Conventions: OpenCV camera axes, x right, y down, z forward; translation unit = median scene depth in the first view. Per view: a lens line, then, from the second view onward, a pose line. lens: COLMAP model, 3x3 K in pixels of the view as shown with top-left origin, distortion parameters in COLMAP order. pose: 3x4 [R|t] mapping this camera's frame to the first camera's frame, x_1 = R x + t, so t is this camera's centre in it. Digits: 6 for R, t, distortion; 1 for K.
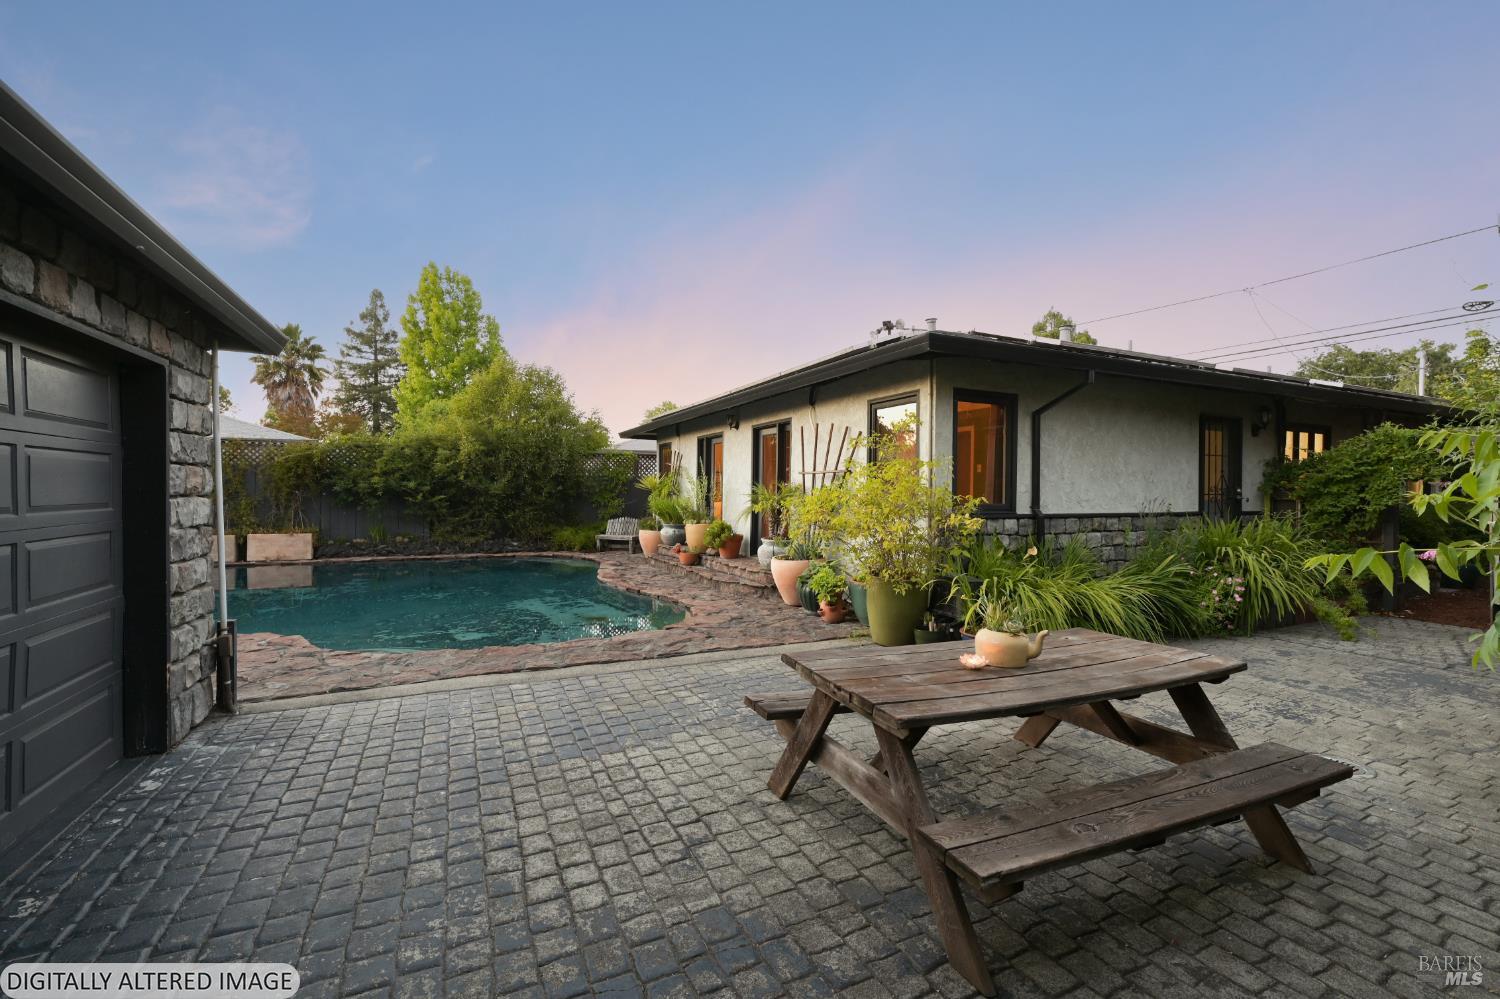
lens RADIAL K [[648.3, 0, 751.6], [0, 648.3, 493.5], [0, 0, 1]] dist [0.001349, 0.000264]
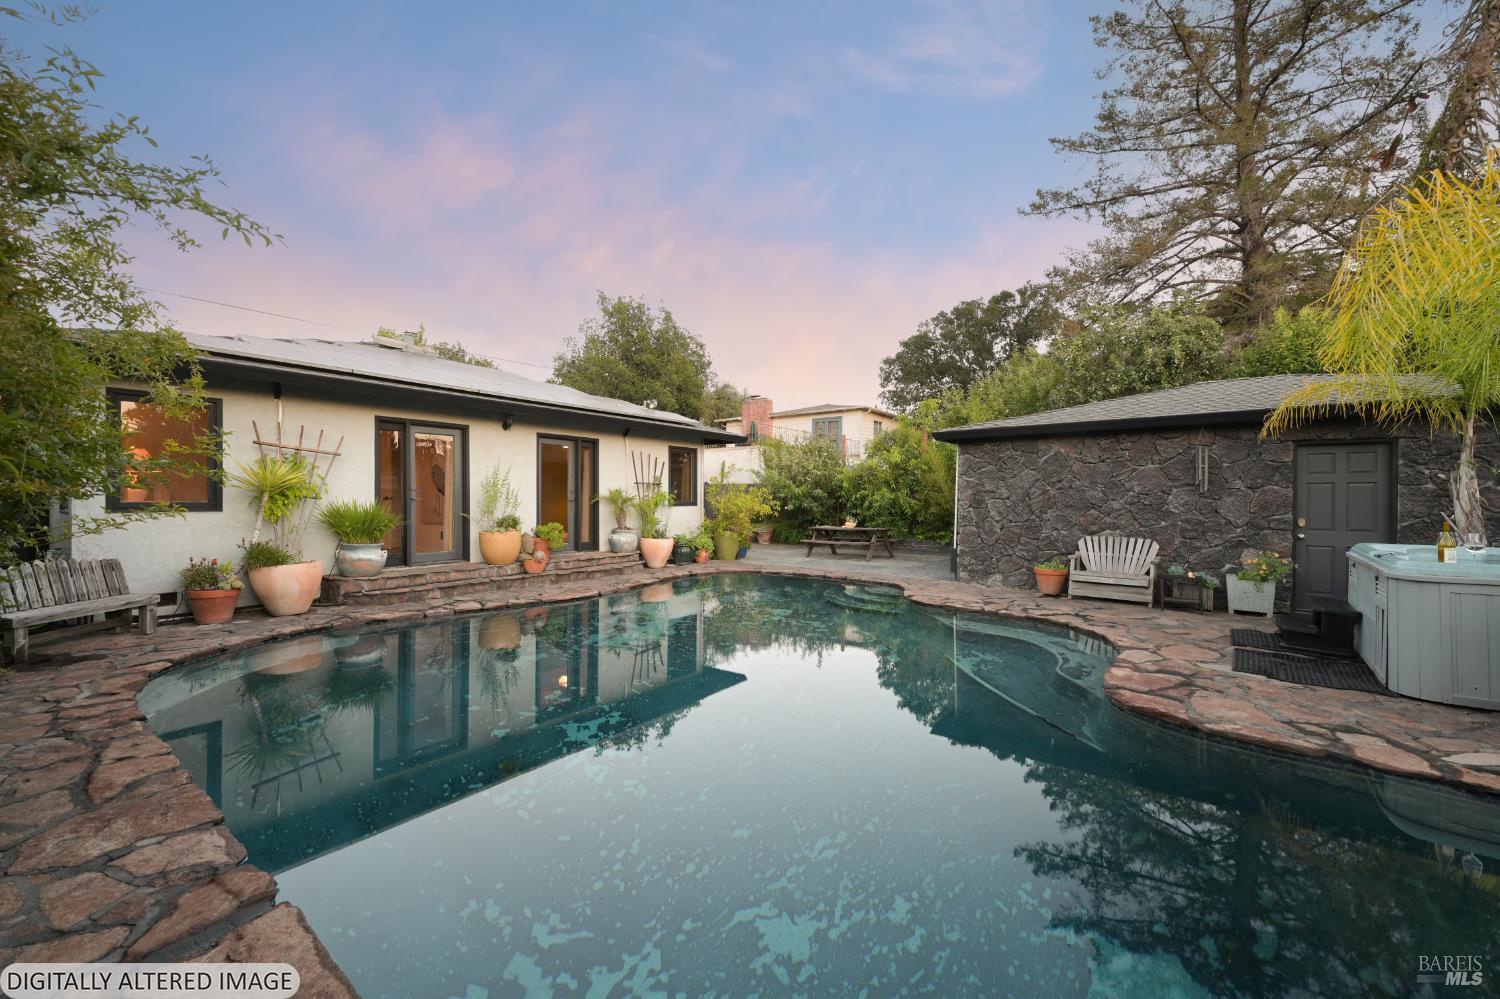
lens RADIAL K [[592.9, 0, 740.4], [0, 592.9, 500.1], [0, 0, 1]] dist [0.000439, 0.000126]
pose [[-0.461233, 0.012375, 0.887193, -0.745008], [0.018676, 0.999817, -0.004237, 0.011195], [-0.887082, 0.014615, -0.461380, 0.857843]]
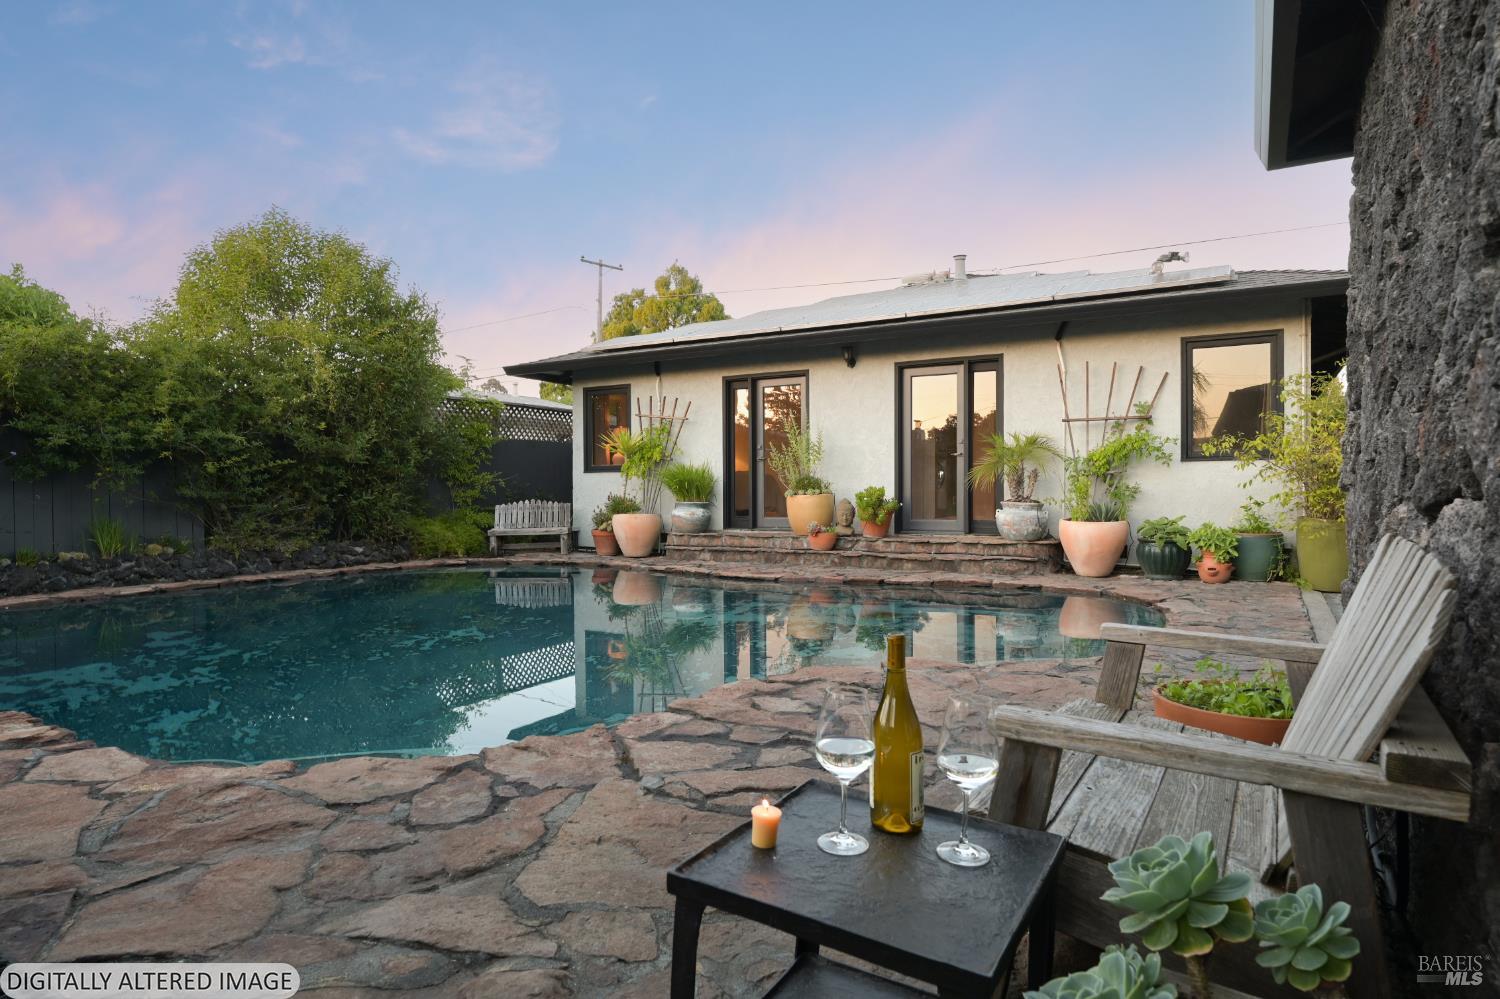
lens RADIAL K [[867.3, 0, 750.6], [0, 867.3, 497.8], [0, 0, 1]] dist [-0.004316, -0.001638]
pose [[0.818837, -0.018610, 0.573725, -0.541171], [0.014919, 0.999827, 0.011139, 0.030164], [-0.573832, -0.000562, 0.818973, 0.195836]]
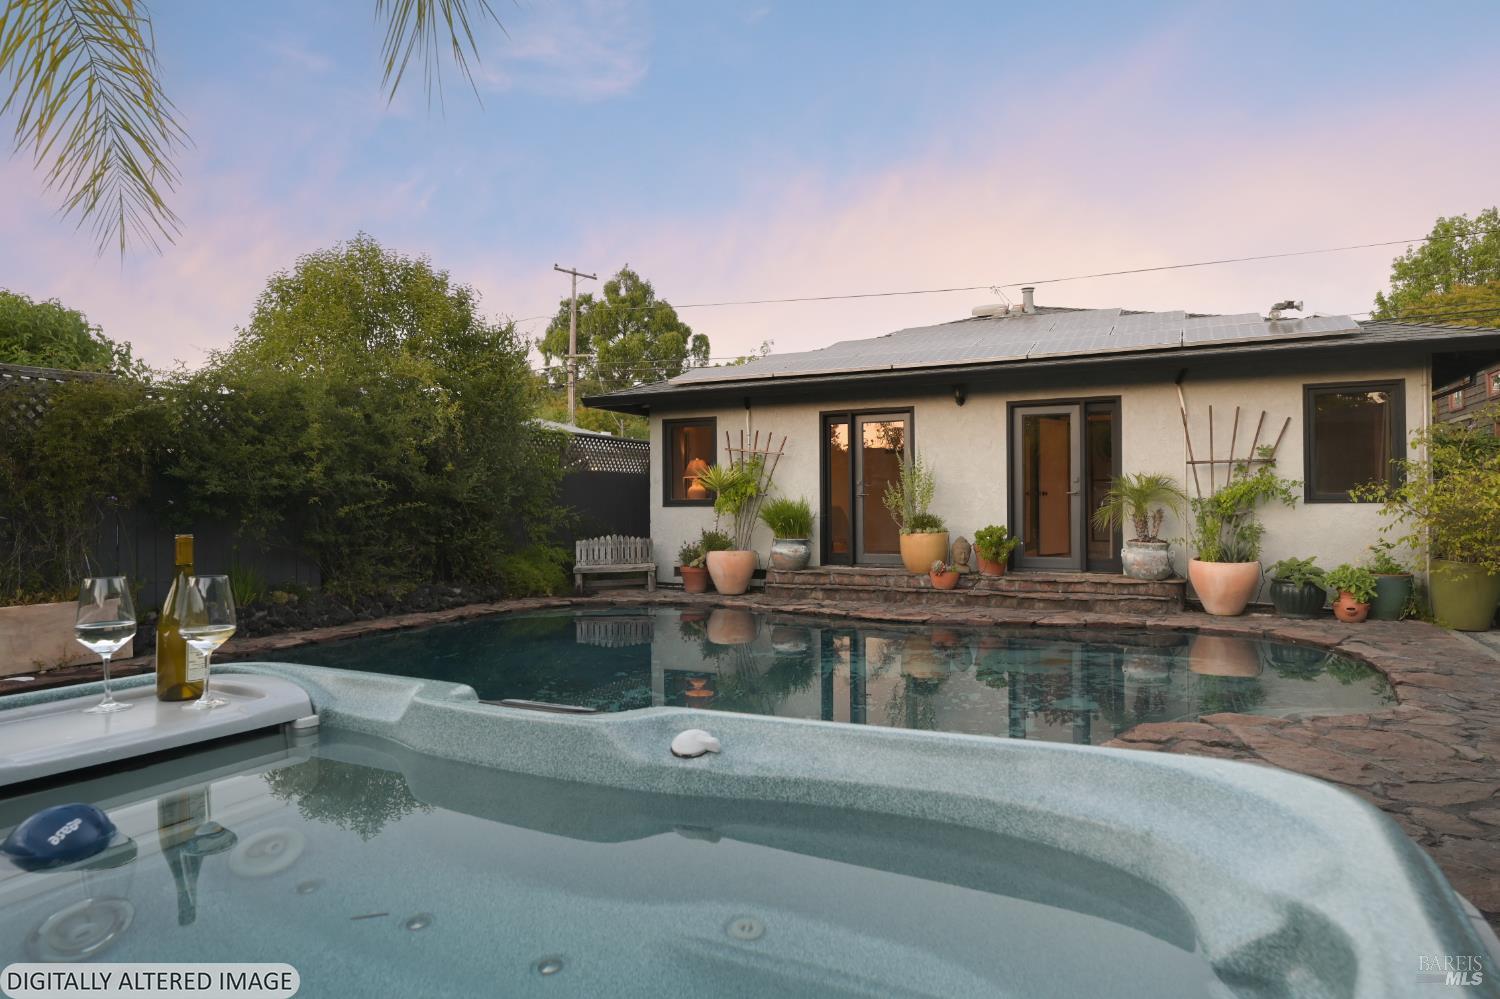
lens RADIAL K [[917.3, 0, 745.8], [0, 917.3, 493.1], [0, 0, 1]] dist [-0.001733, -0.000288]
pose [[0.775926, -0.008079, 0.630772, -0.691736], [0.016472, 0.999837, -0.007456, 0.005221], [-0.630608, 0.016176, 0.775933, 0.262770]]
